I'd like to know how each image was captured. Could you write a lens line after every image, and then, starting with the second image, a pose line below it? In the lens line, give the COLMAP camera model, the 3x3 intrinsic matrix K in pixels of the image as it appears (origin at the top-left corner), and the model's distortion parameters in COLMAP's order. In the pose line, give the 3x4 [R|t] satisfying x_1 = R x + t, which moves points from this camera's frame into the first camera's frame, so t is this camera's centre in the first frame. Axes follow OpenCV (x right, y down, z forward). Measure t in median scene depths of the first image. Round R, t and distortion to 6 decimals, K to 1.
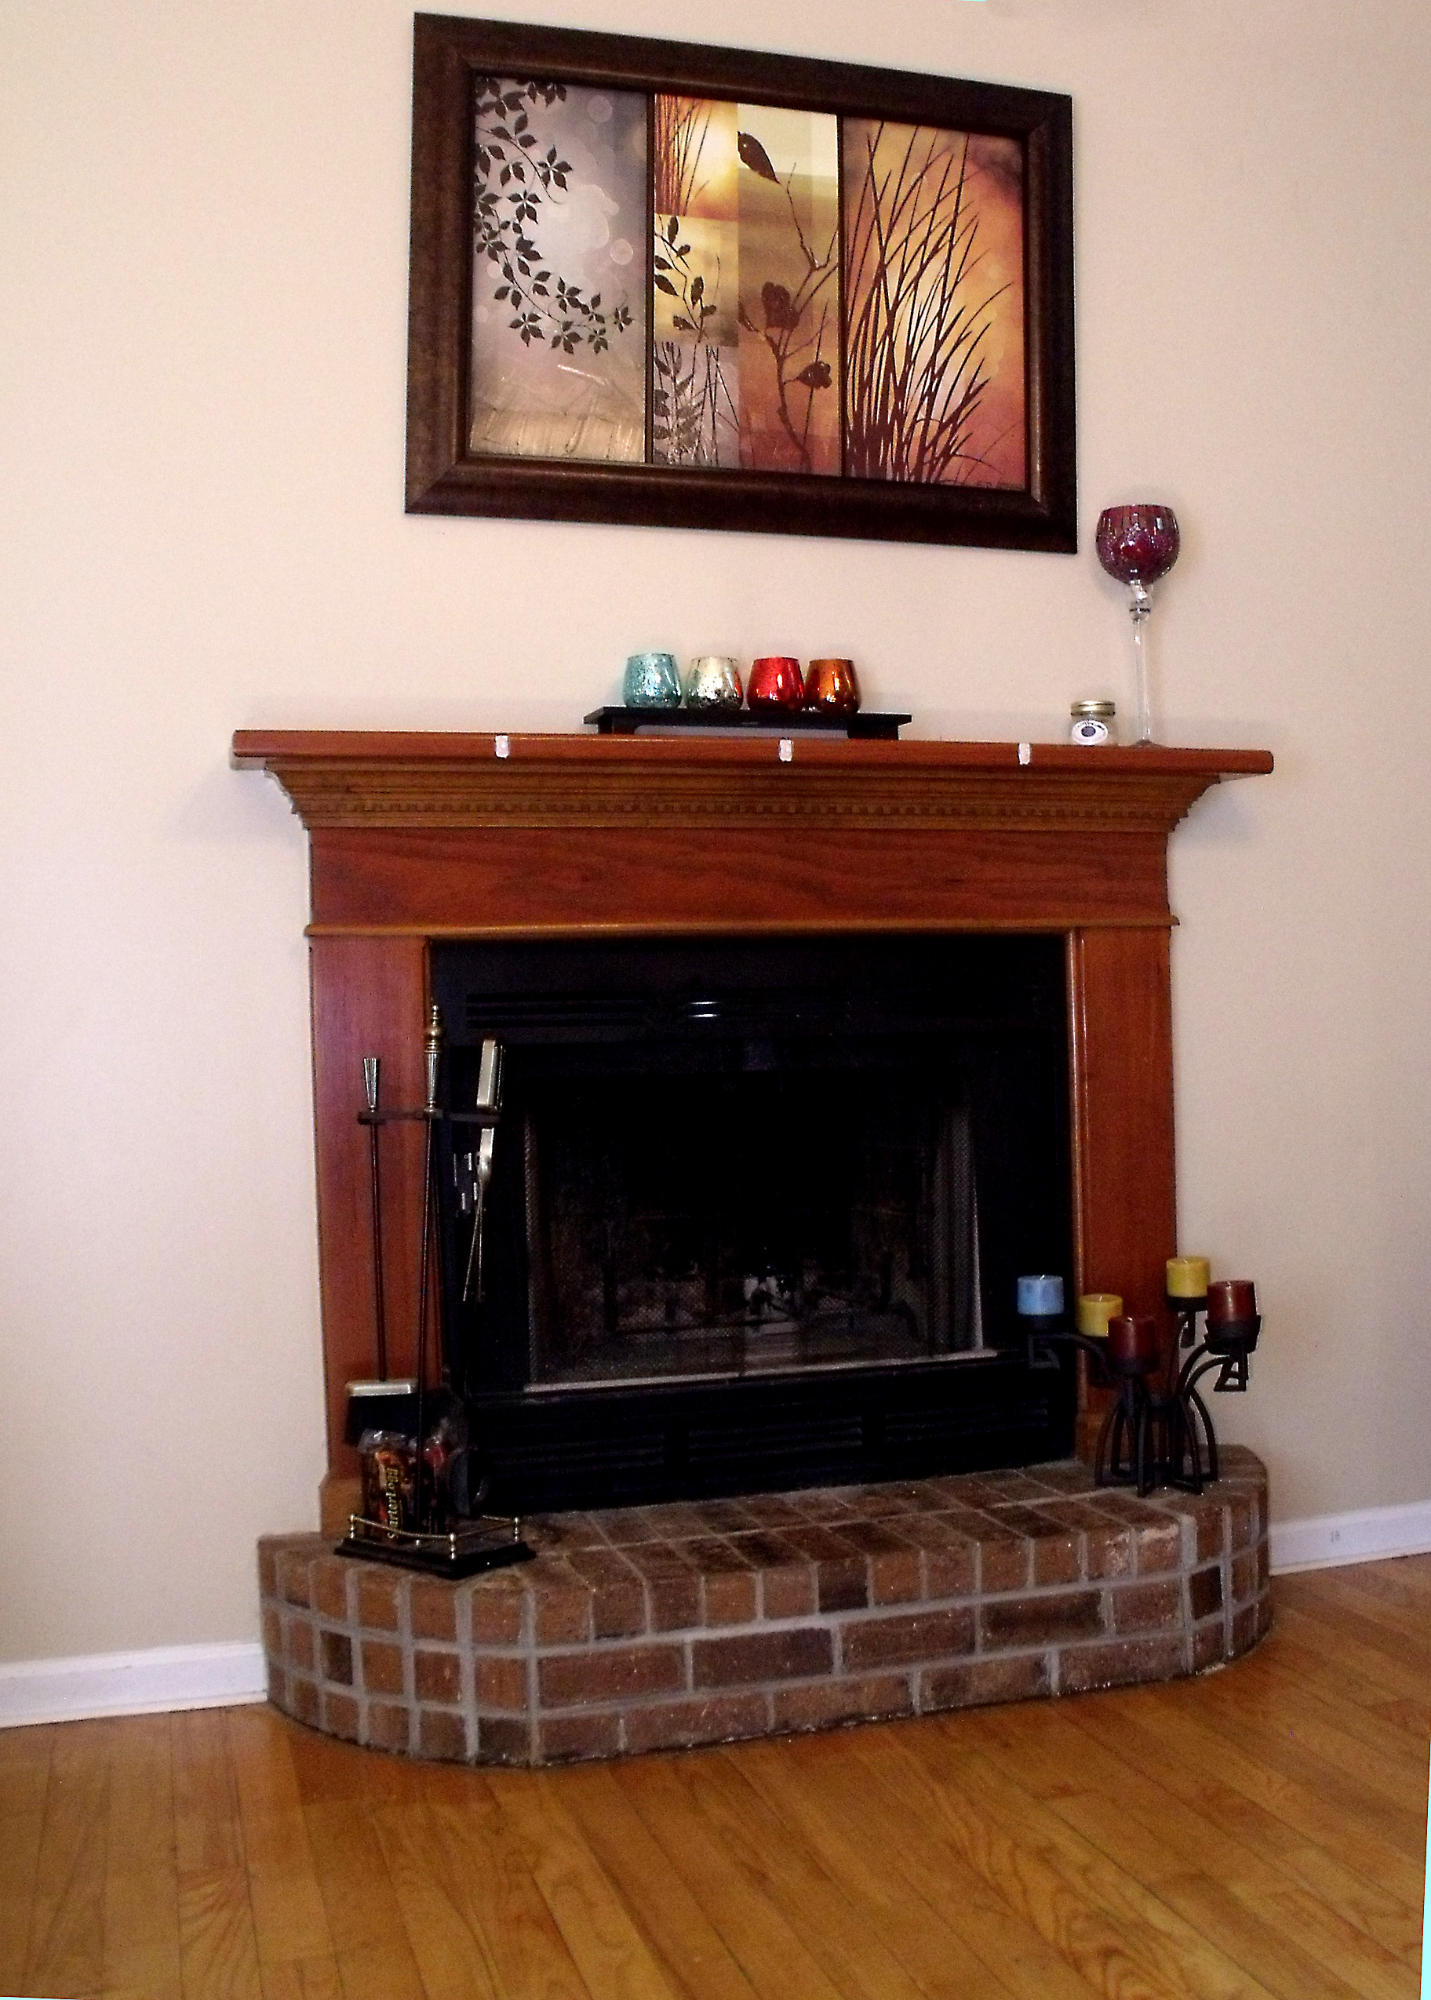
lens RADIAL K [[1999.1, 0, 776.2], [0, 1999.1, 1000.7], [0, 0, 1]] dist [-0.227803, 0.241198]
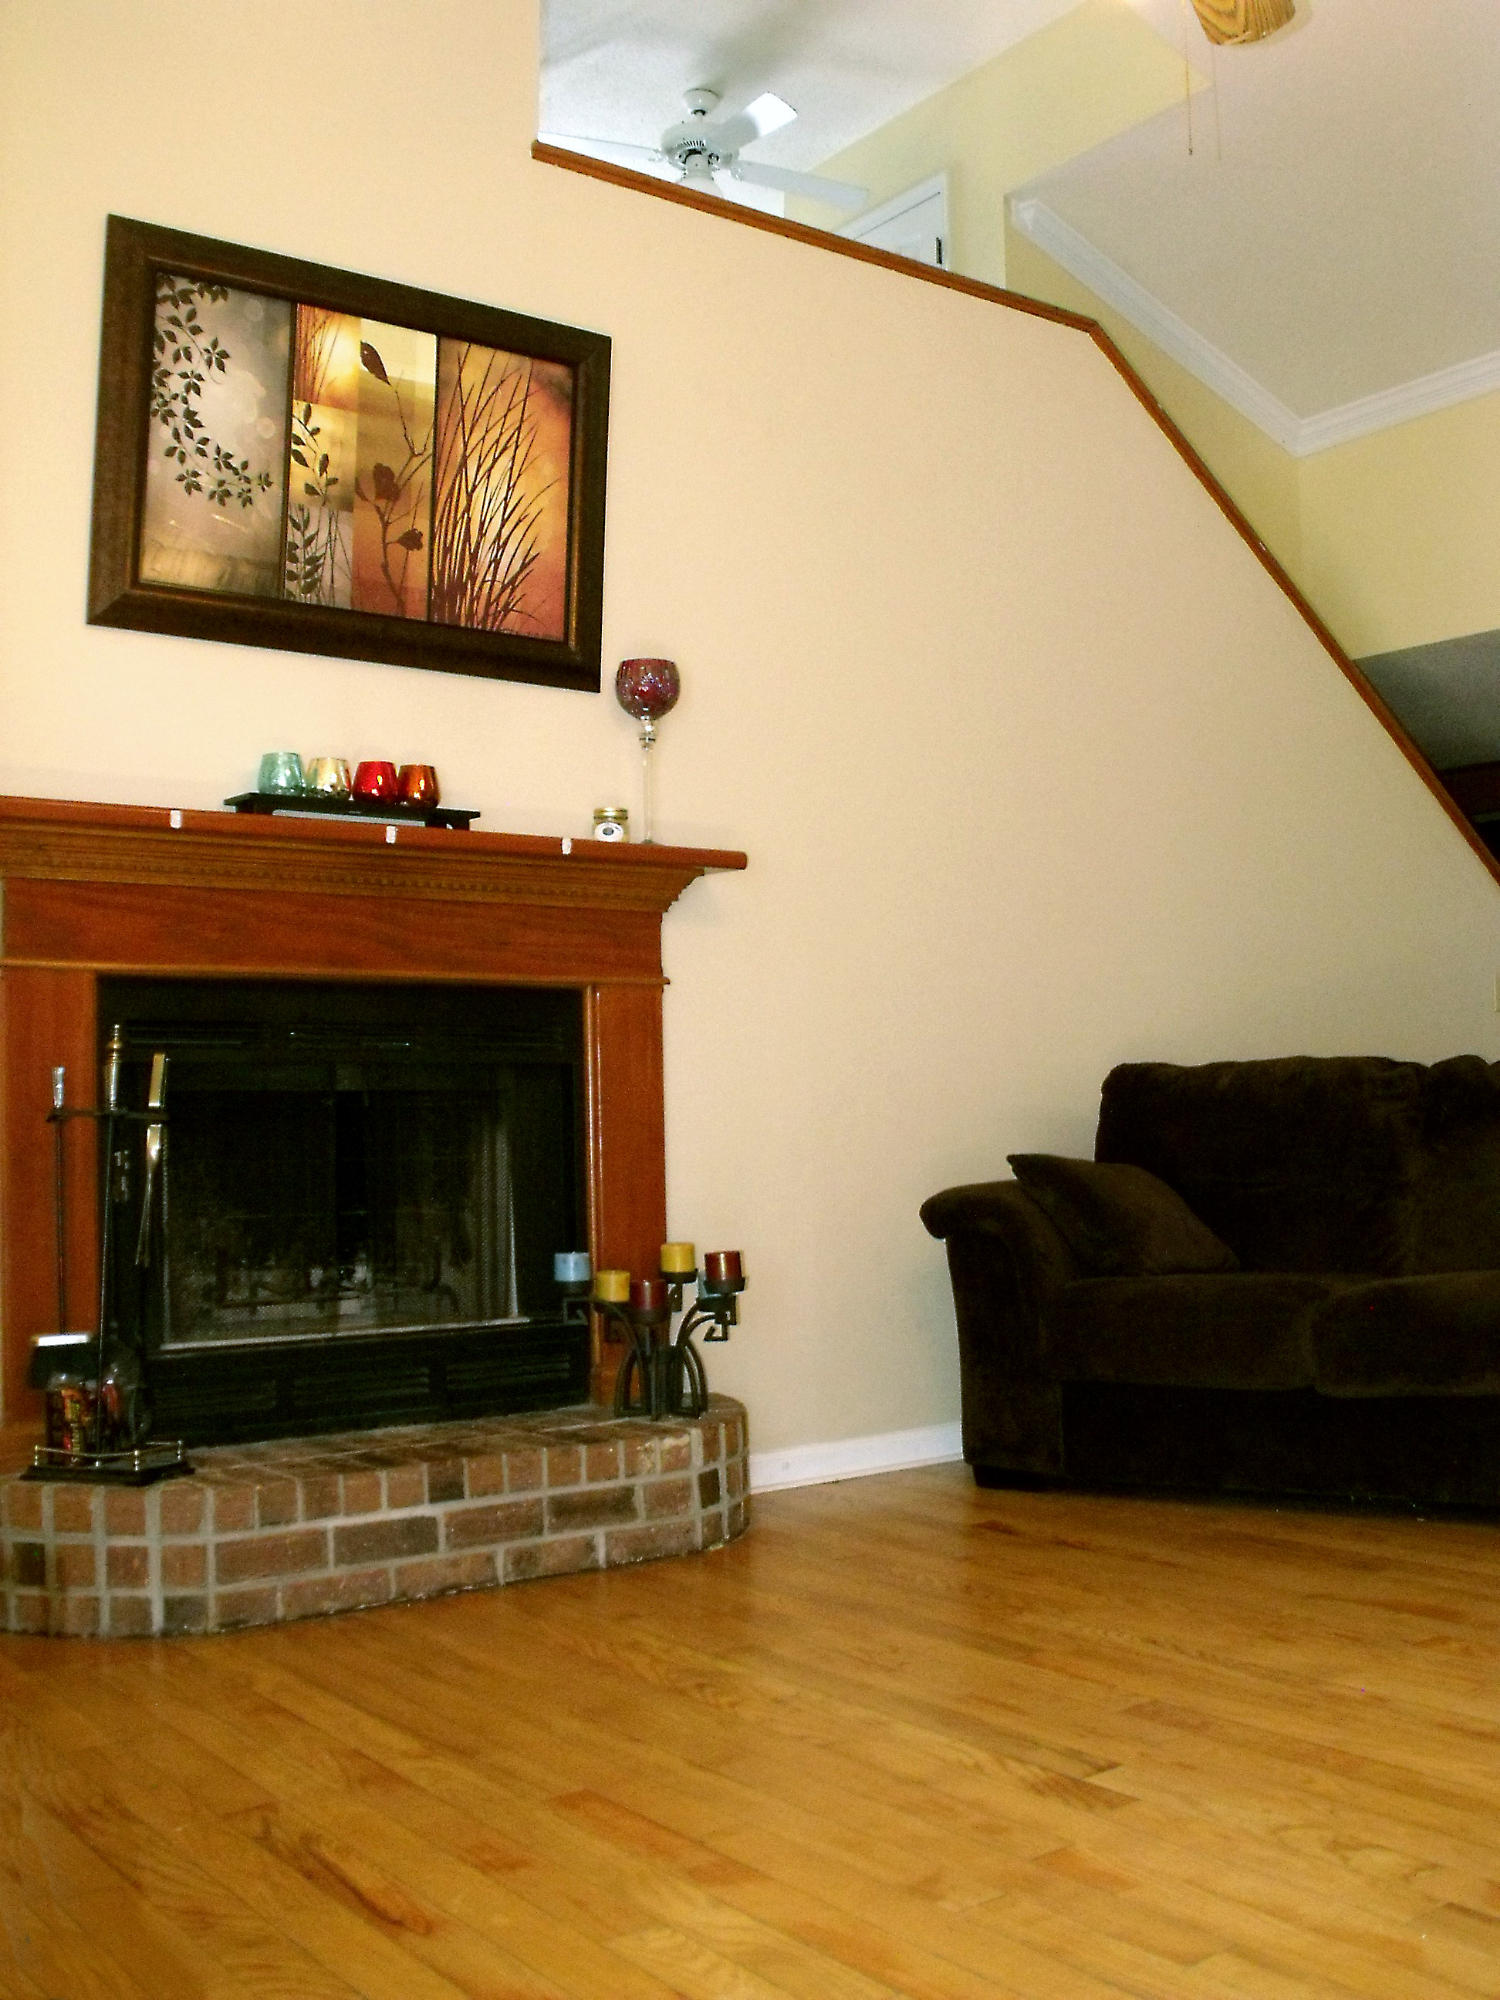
lens RADIAL K [[1973.1, 0, 818.7], [0, 1973.1, 987.8], [0, 0, 1]] dist [-0.238667, 0.277904]
pose [[0.936881, 0.028662, 0.348472, -0.165397], [-0.007476, 0.998049, -0.061991, 0.046339], [-0.349569, 0.055472, 0.935267, -0.251450]]
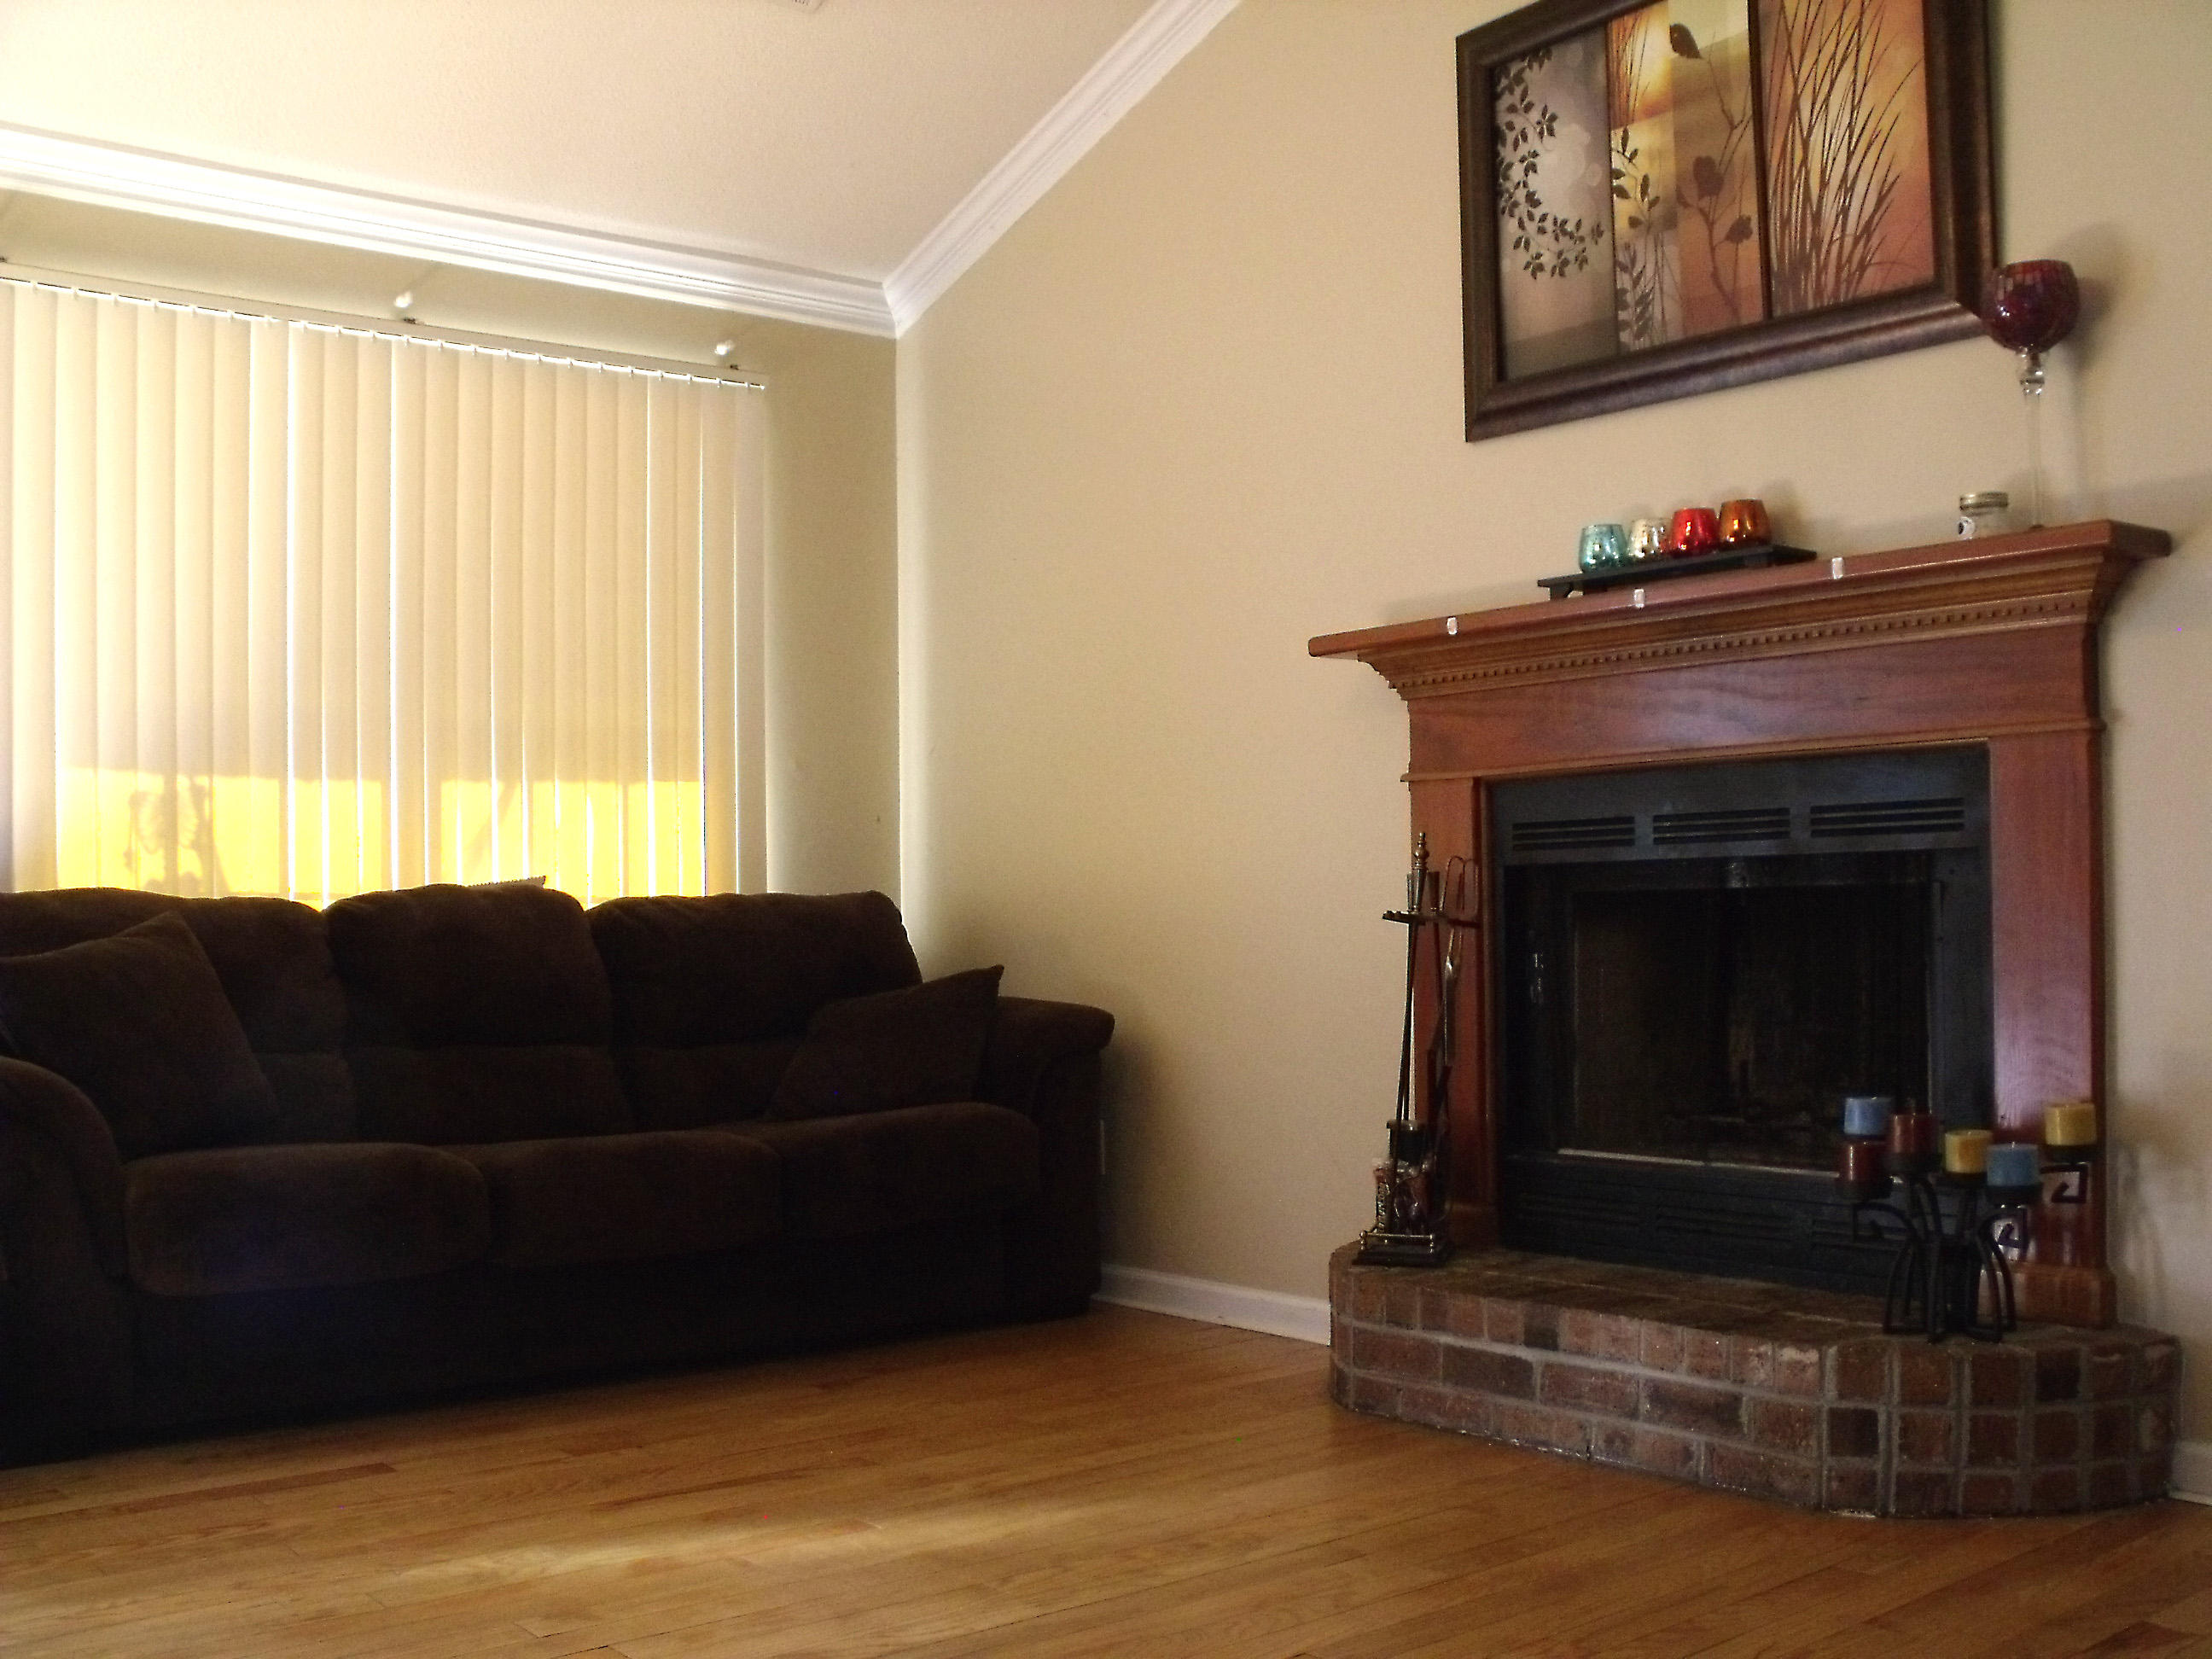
lens RADIAL K [[2182.3, 0, 1111.3], [0, 2182.3, 915.7], [0, 0, 1]] dist [-0.238667, 0.277904]
pose [[0.363034, 0.014980, -0.931655, 0.992919], [0.016514, 0.999610, 0.022508, 0.019462], [0.931629, -0.023557, 0.362645, 0.273379]]
